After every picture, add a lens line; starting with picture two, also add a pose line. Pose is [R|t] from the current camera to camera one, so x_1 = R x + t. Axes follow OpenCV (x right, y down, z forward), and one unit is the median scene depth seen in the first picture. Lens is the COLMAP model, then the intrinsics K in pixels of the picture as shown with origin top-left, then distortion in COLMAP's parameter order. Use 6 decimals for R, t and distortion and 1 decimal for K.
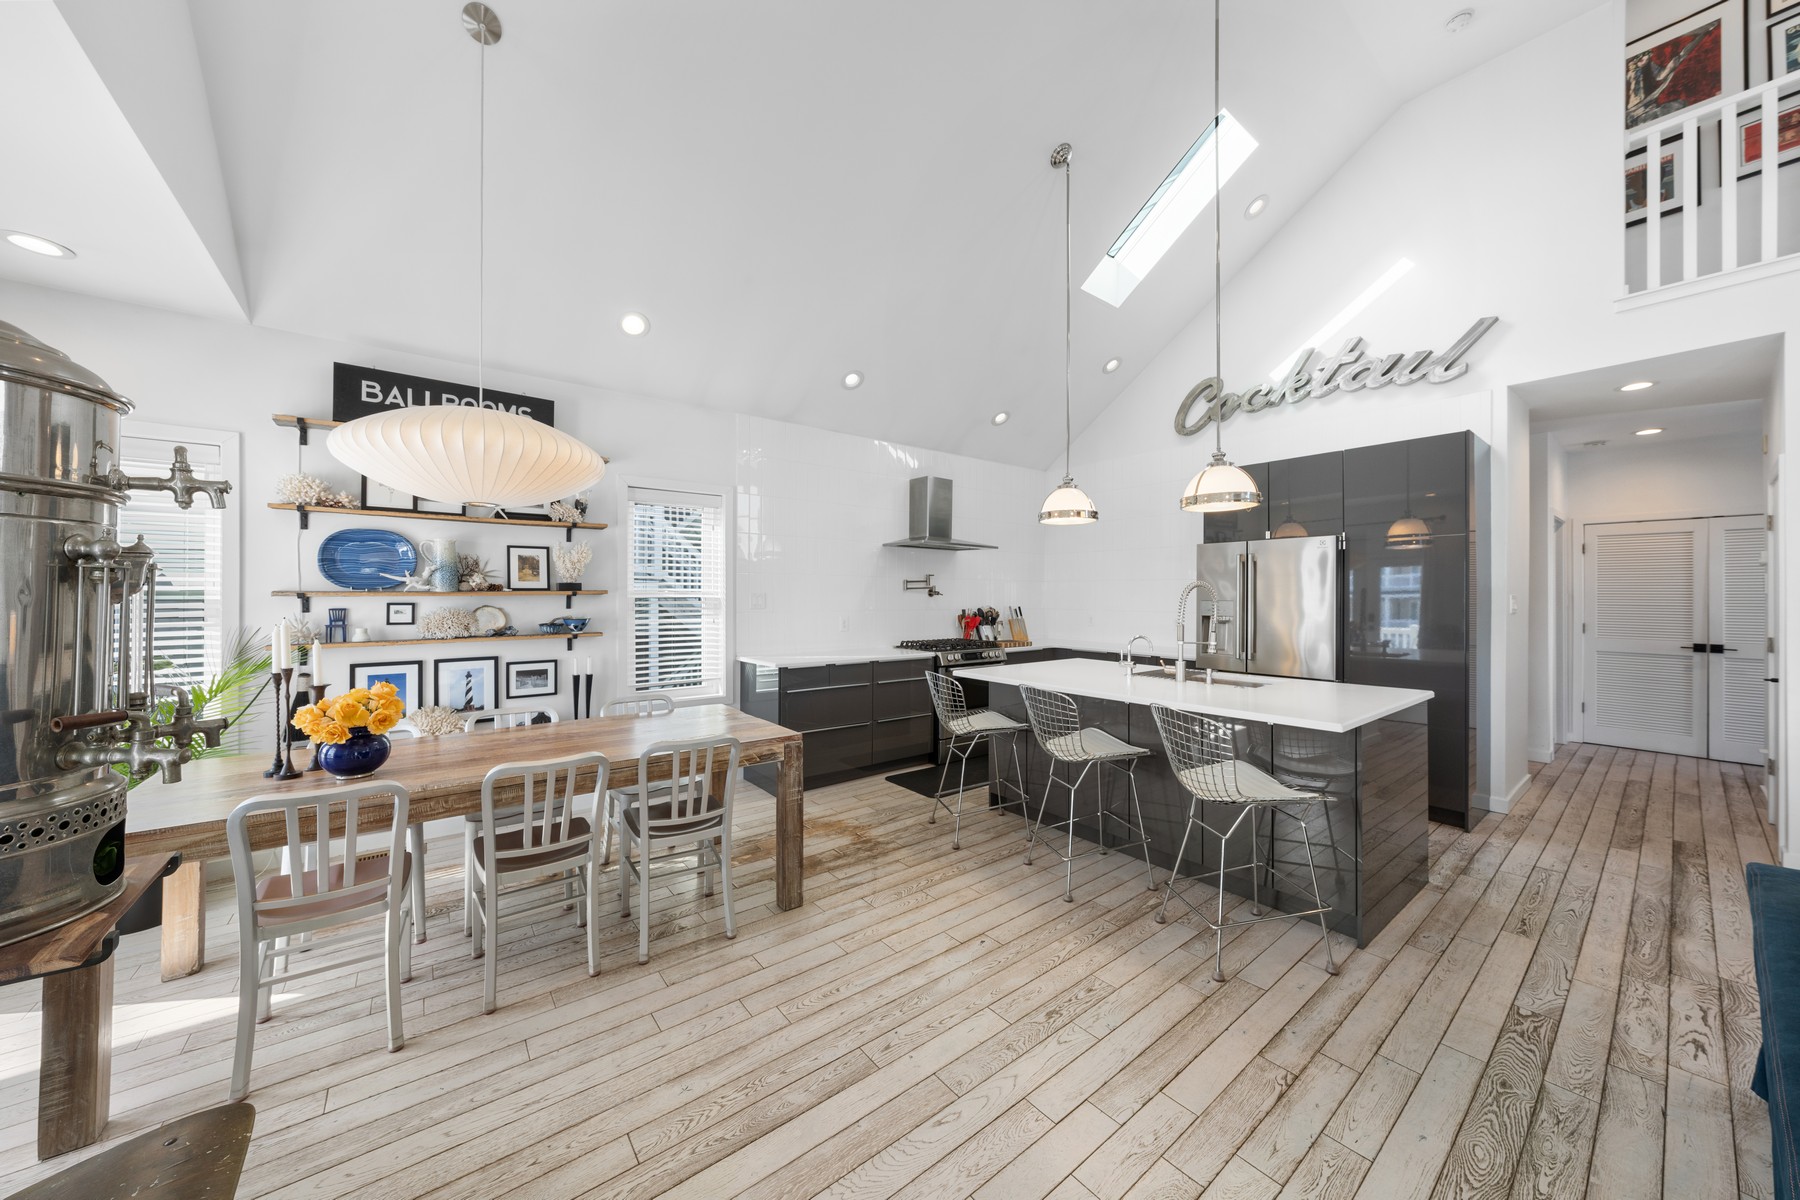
lens RADIAL K [[618.5, 0, 901.4], [0, 618.5, 595.9], [0, 0, 1]] dist [-0.003237, 0.000131]
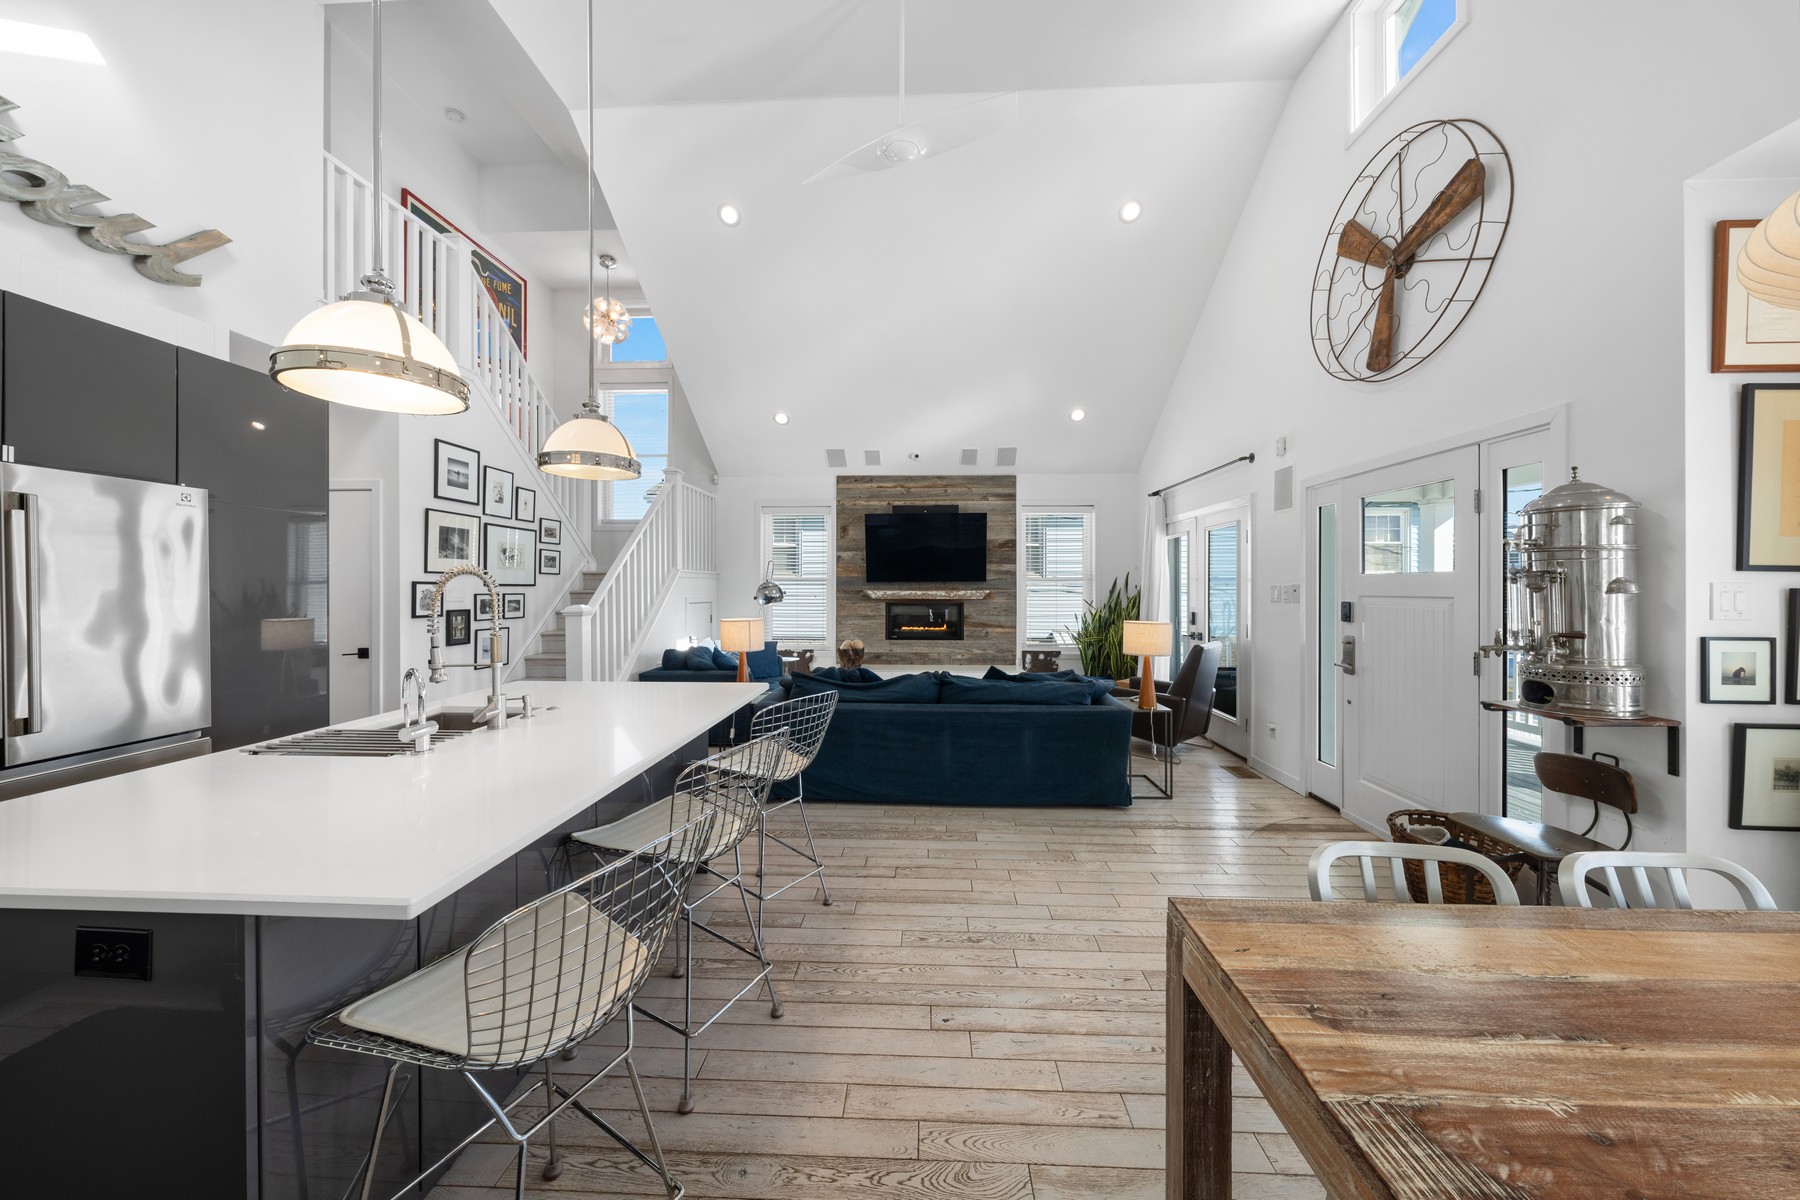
lens RADIAL K [[609.0, 0, 899.0], [0, 609.0, 590.2], [0, 0, 1]] dist [-0.002452, -0.000209]
pose [[-0.759640, -0.004084, 0.650331, -0.219788], [-0.000376, 0.999983, 0.005840, -0.002423], [-0.650343, 0.004192, -0.759629, 1.077231]]
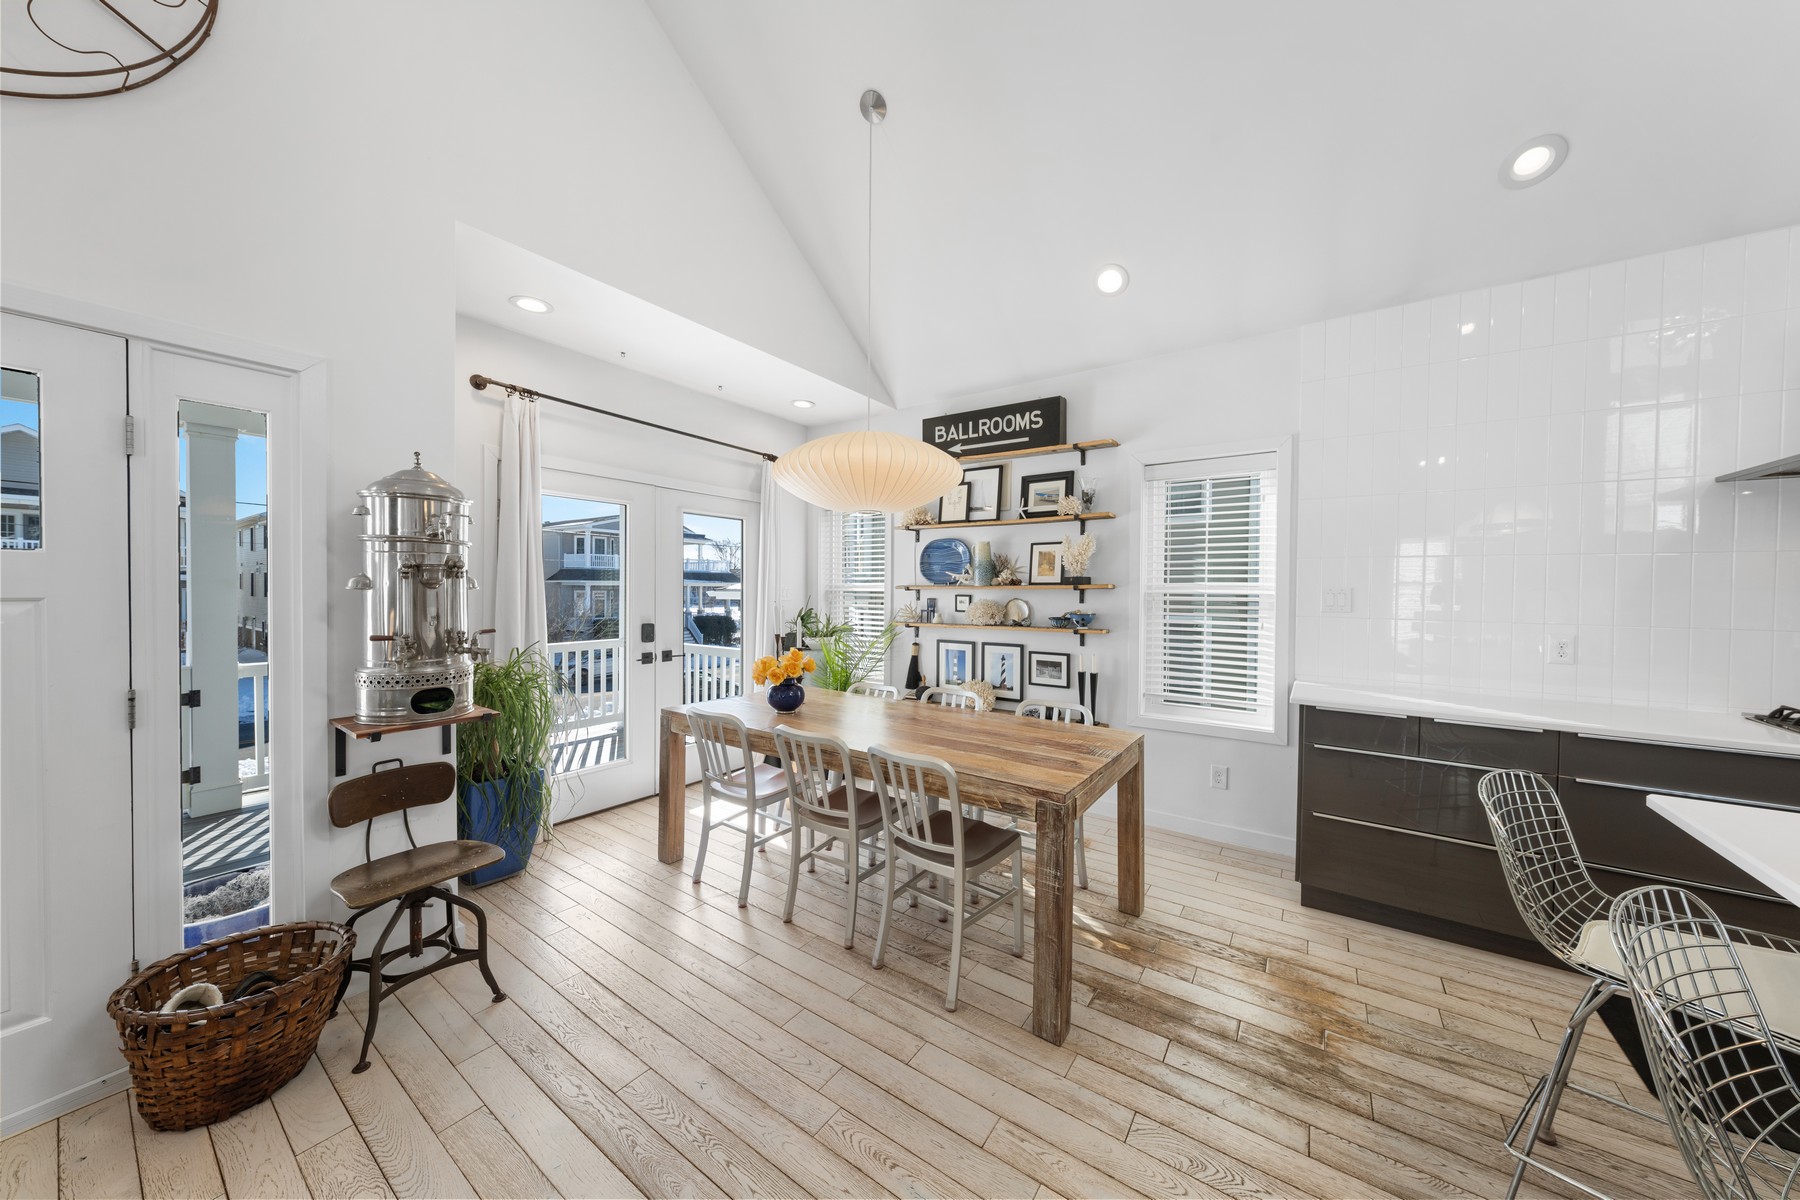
lens RADIAL K [[603.7, 0, 900.5], [0, 603.7, 596.5], [0, 0, 1]] dist [-0.001378, -0.000124]
pose [[0.295860, 0.013984, -0.955129, 0.303236], [-0.007705, 0.999895, 0.012253, 0.000663], [0.955200, 0.003734, 0.295937, 0.465854]]
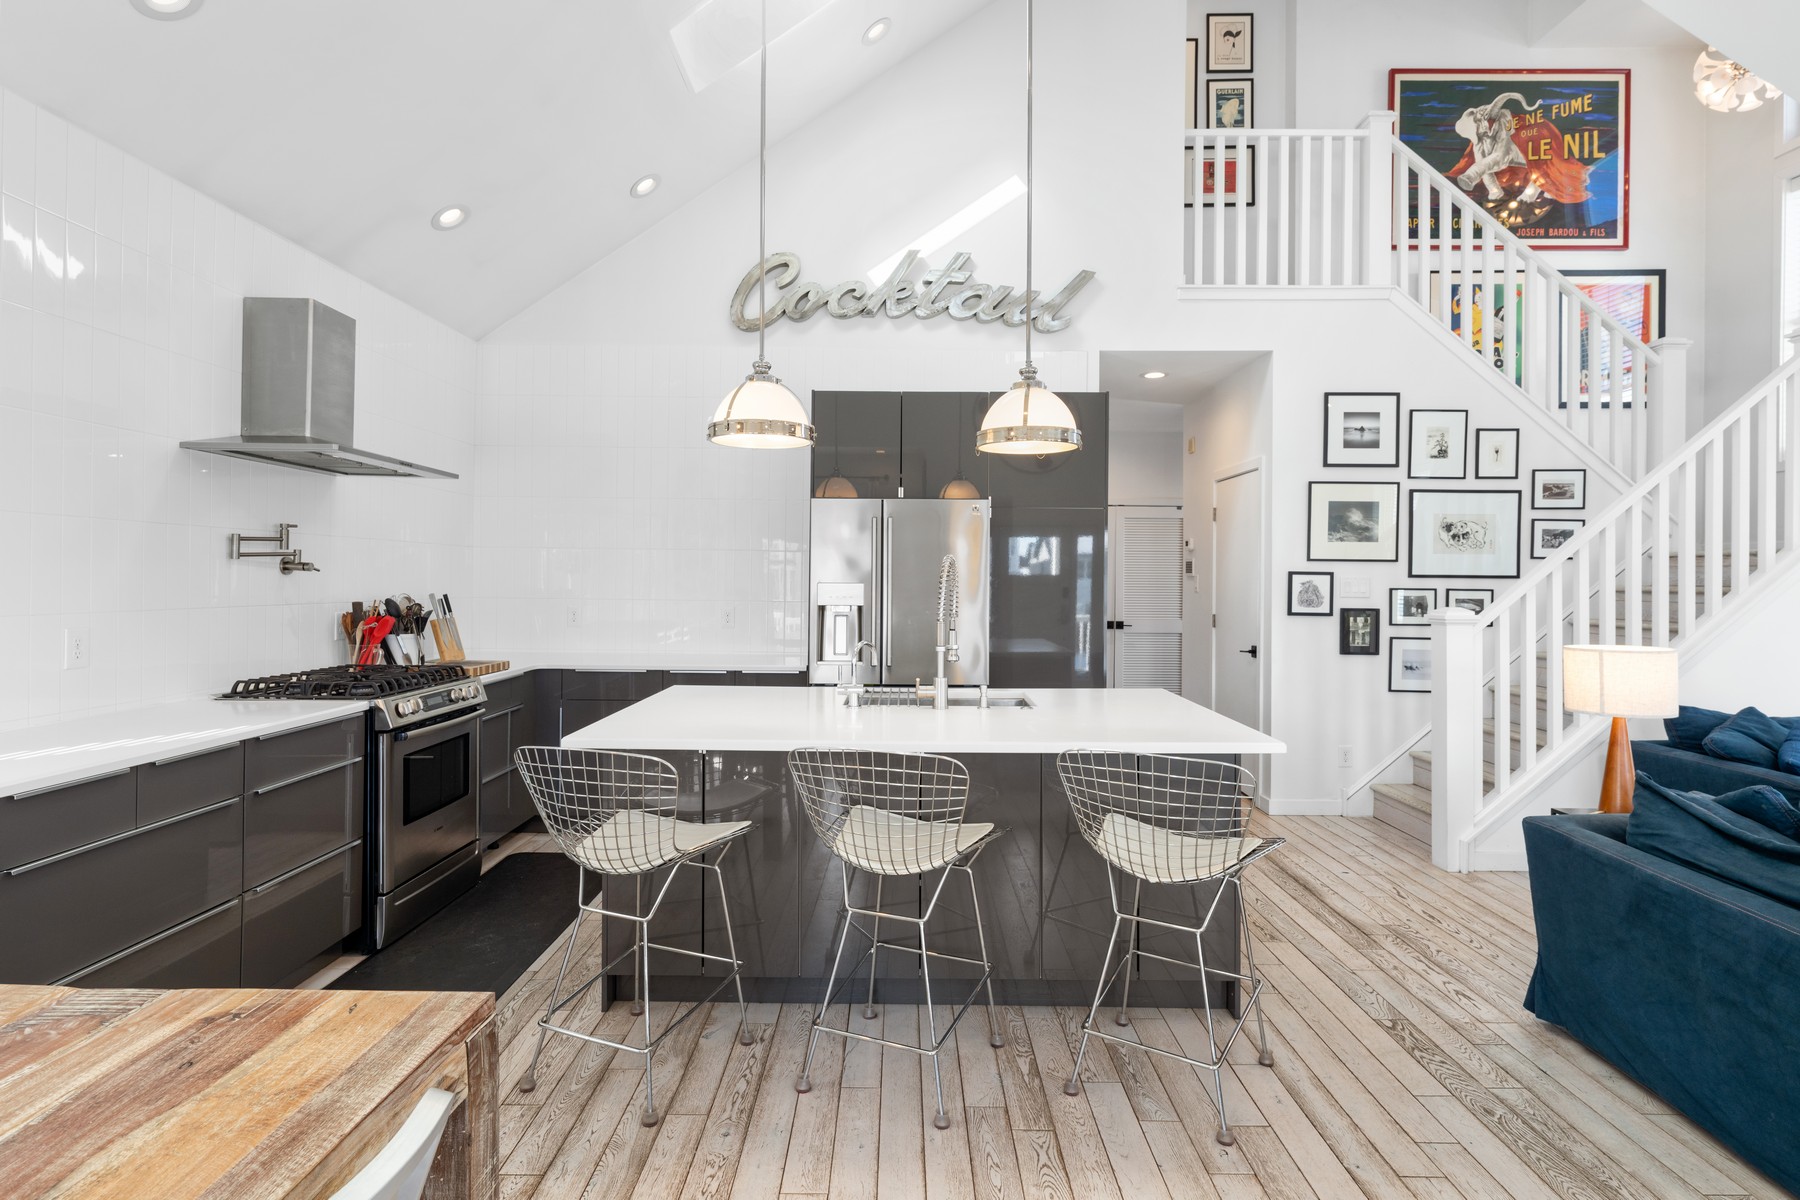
lens RADIAL K [[926.4, 0, 896.1], [0, 926.4, 578.0], [0, 0, 1]] dist [0.004609, -0.001437]
pose [[0.623573, 0.002140, 0.781762, -0.306024], [-0.006770, 0.999974, 0.002663, -0.001356], [-0.781736, -0.006954, 0.623571, 0.383669]]
